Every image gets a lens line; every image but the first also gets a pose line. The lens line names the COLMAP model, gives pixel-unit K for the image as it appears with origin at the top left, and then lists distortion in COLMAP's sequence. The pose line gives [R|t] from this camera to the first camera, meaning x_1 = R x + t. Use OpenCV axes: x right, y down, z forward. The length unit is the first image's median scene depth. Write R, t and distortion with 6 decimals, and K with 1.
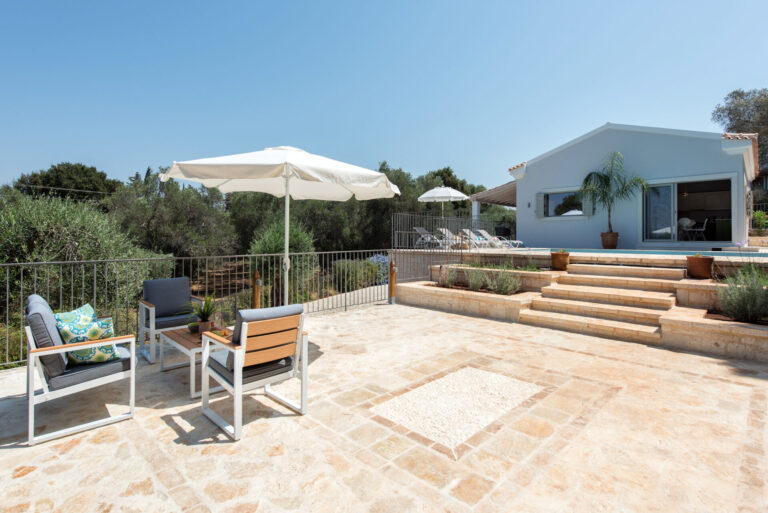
lens RADIAL K [[389.4, 0, 437.2], [0, 389.4, 241.5], [0, 0, 1]] dist [0.000402, 0.000068]
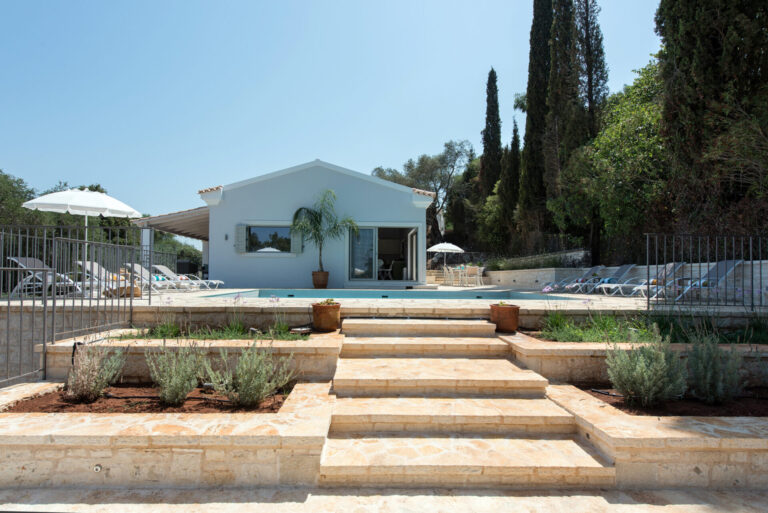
lens RADIAL K [[347.6, 0, 401.3], [0, 347.6, 269.6], [0, 0, 1]] dist [0.010051, -0.000195]
pose [[0.735072, 0.018847, 0.677727, 0.006470], [-0.002426, 0.999680, -0.025169, -0.008290], [-0.677985, 0.016857, 0.734883, 0.289389]]
